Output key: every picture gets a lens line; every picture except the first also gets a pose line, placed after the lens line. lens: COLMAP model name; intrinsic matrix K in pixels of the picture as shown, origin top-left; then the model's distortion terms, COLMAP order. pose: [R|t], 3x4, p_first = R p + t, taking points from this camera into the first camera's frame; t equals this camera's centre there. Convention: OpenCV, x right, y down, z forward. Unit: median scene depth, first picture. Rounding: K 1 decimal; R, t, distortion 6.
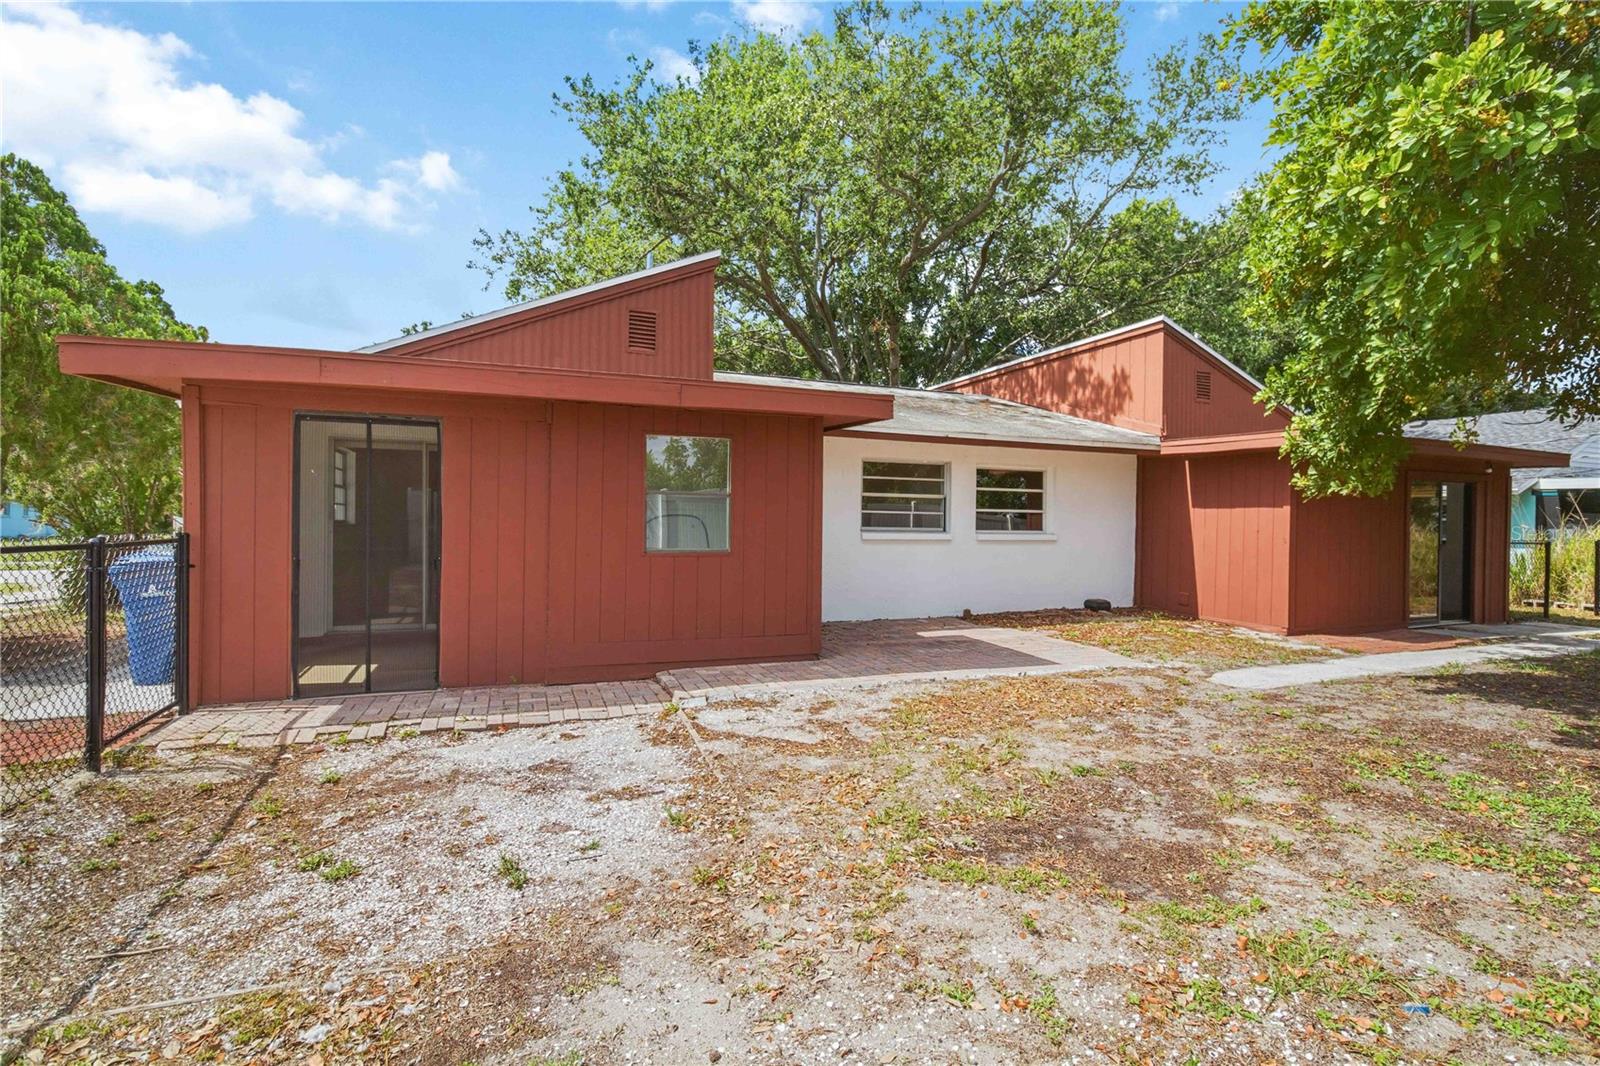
lens RADIAL K [[750.5, 0, 800.0], [0, 750.5, 533.0], [0, 0, 1]] dist [-0.013135, -0.000251]
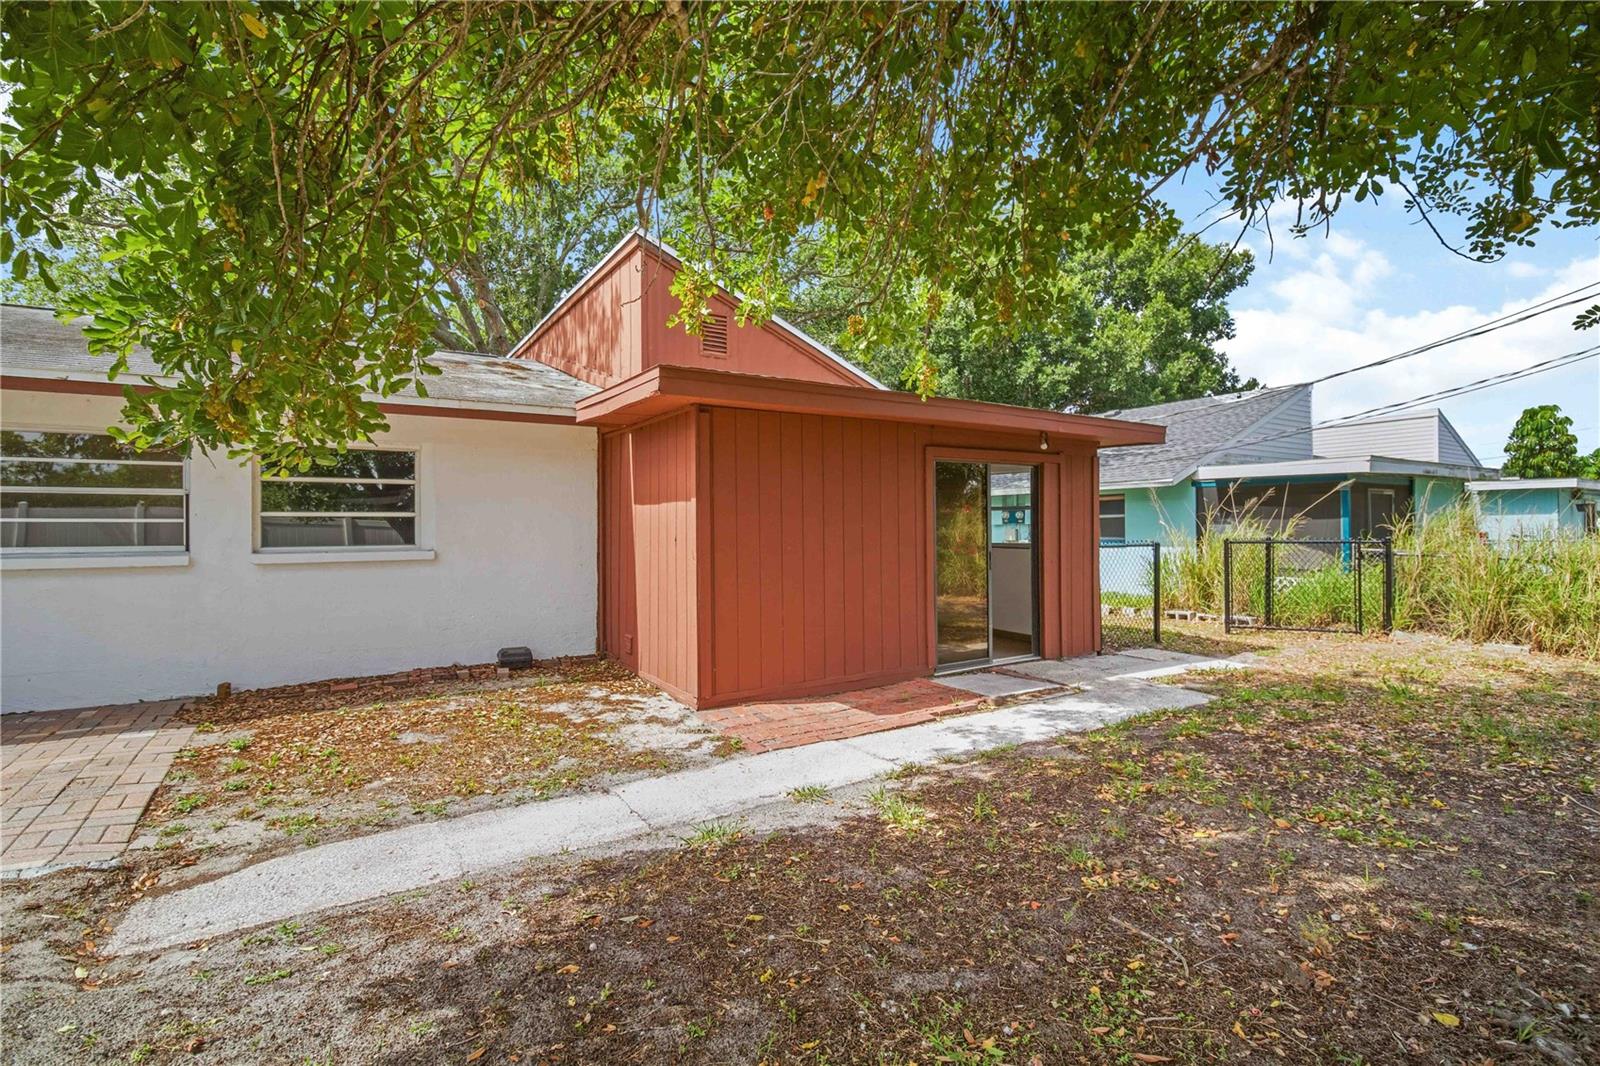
lens RADIAL K [[740.7, 0, 800.9], [0, 740.7, 523.6], [0, 0, 1]] dist [-0.013364, -0.000402]
pose [[0.982106, -0.017920, 0.187474, 0.555749], [0.021476, 0.999626, -0.016955, -0.003554], [-0.187100, 0.020677, 0.982123, 0.346410]]
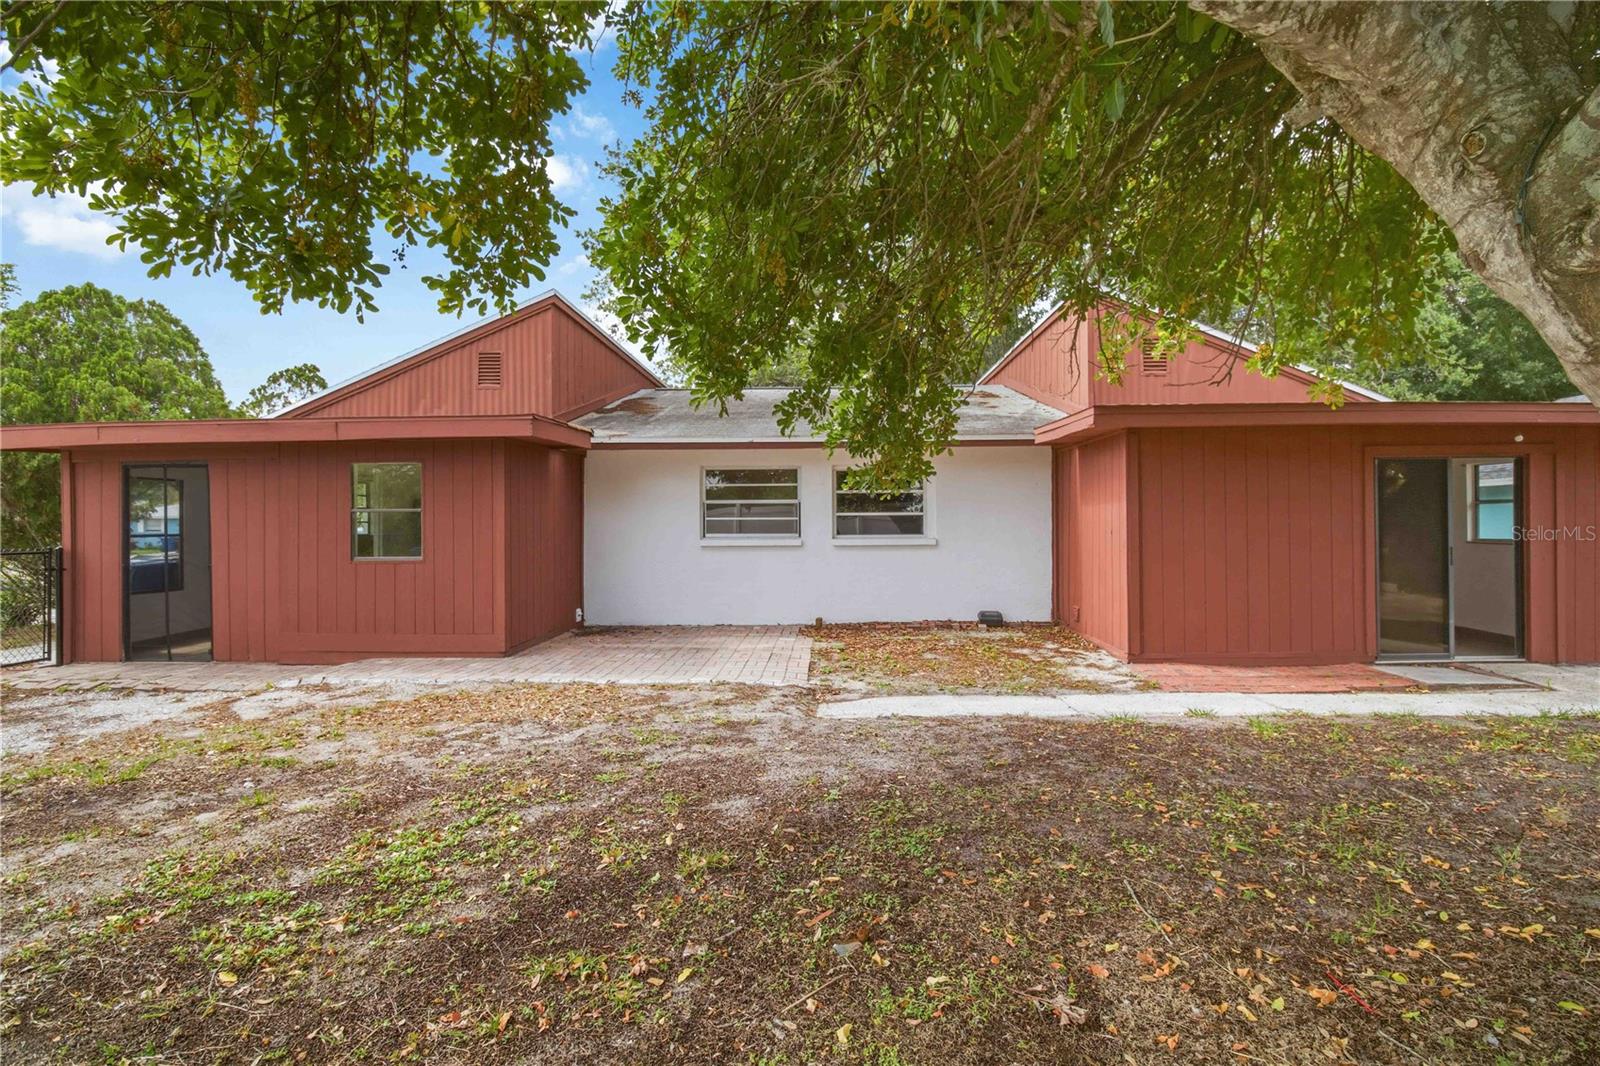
lens RADIAL K [[740.7, 0, 800.9], [0, 740.7, 523.6], [0, 0, 1]] dist [-0.013364, -0.000402]
pose [[0.914201, -0.018760, -0.404828, 0.583122], [0.012360, 0.999754, -0.018417, -0.001606], [0.405073, 0.011833, 0.914208, 0.120997]]
